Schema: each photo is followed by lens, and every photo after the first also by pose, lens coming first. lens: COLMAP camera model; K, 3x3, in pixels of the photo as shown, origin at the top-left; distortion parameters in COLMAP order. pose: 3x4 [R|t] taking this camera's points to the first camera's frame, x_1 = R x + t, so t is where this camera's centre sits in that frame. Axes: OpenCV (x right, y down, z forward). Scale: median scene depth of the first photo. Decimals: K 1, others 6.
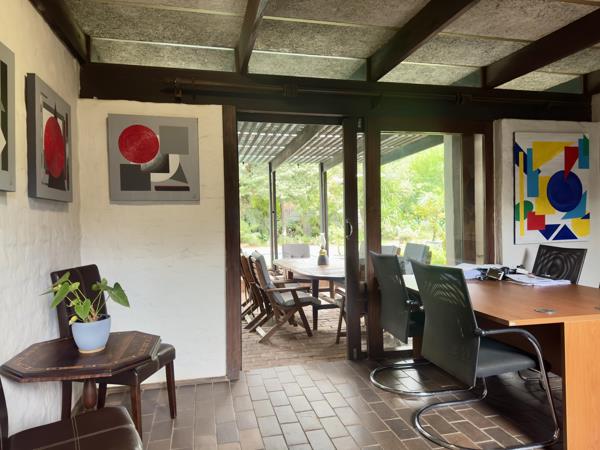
lens RADIAL K [[422.9, 0, 300.0], [0, 422.9, 225.0], [0, 0, 1]] dist [0.092157, -0.108208]
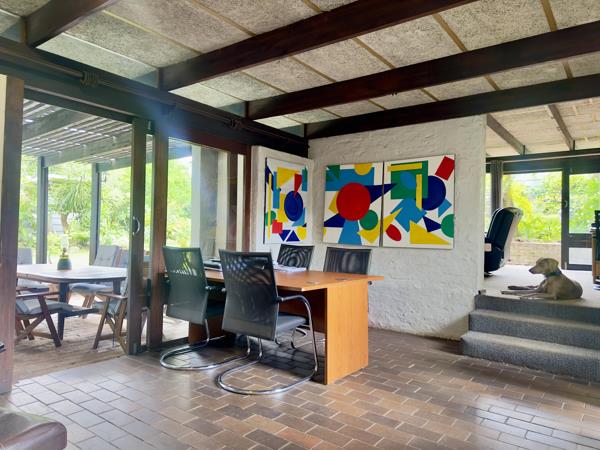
lens RADIAL K [[422.9, 0, 300.0], [0, 422.9, 225.0], [0, 0, 1]] dist [0.092157, -0.108208]
pose [[0.769470, 0.047226, 0.636934, -0.227223], [-0.025500, 0.998739, -0.043246, 0.040129], [-0.638173, 0.017034, 0.769704, -0.044666]]
